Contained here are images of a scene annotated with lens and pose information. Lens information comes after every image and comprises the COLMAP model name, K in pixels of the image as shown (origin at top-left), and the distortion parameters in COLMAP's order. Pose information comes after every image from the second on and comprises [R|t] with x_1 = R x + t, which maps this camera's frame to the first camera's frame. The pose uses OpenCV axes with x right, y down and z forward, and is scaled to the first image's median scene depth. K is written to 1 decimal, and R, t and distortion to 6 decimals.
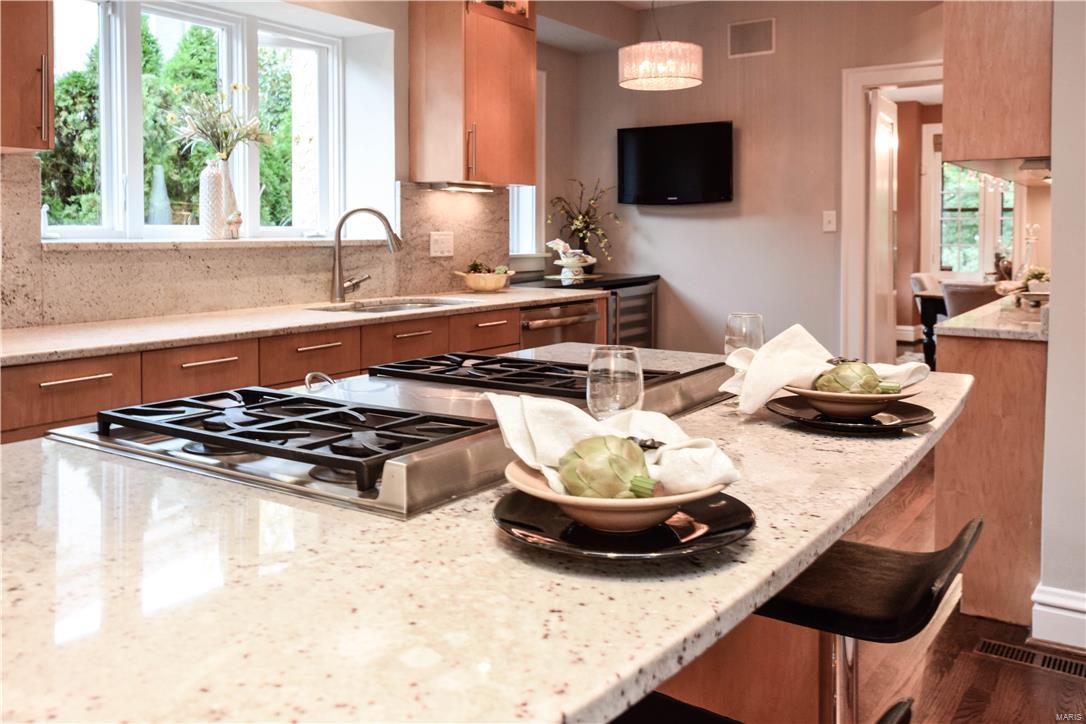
lens RADIAL K [[924.0, 0, 525.1], [0, 924.0, 266.3], [0, 0, 1]] dist [0.029836, 0.021506]
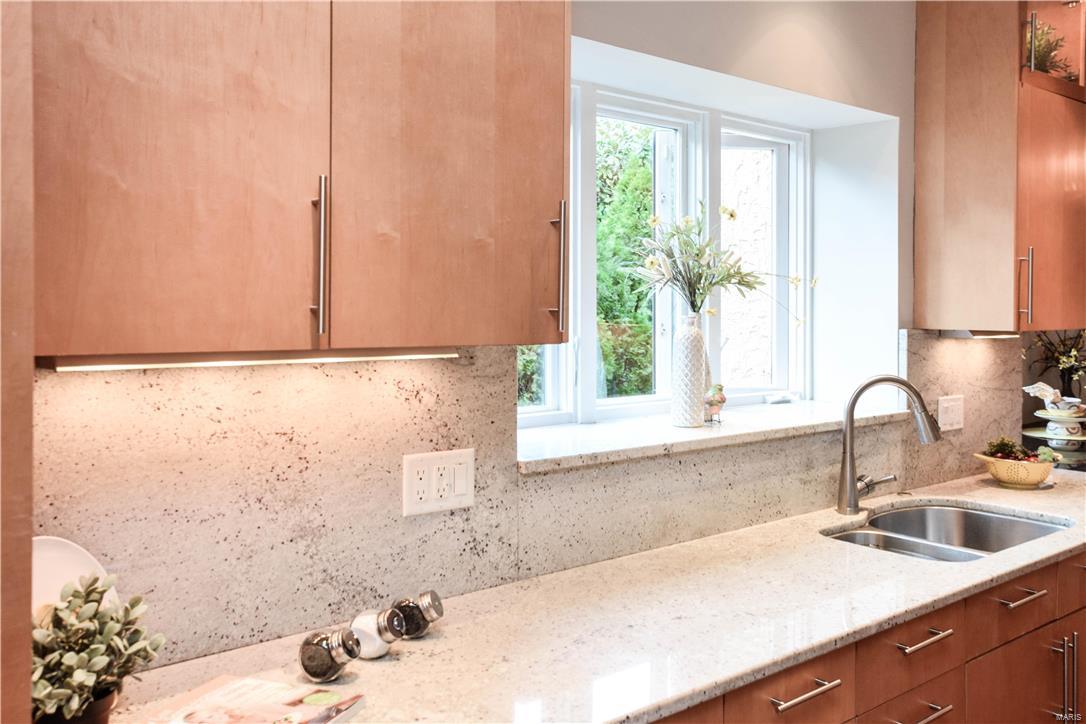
lens RADIAL K [[924.0, 0, 546.6], [0, 924.0, 356.7], [0, 0, 1]] dist [0.029836, 0.021506]
pose [[0.970112, 0.017893, -0.241997, -0.255912], [-0.013455, 0.999710, 0.019978, -0.090236], [0.242284, -0.016125, 0.970071, 0.260907]]
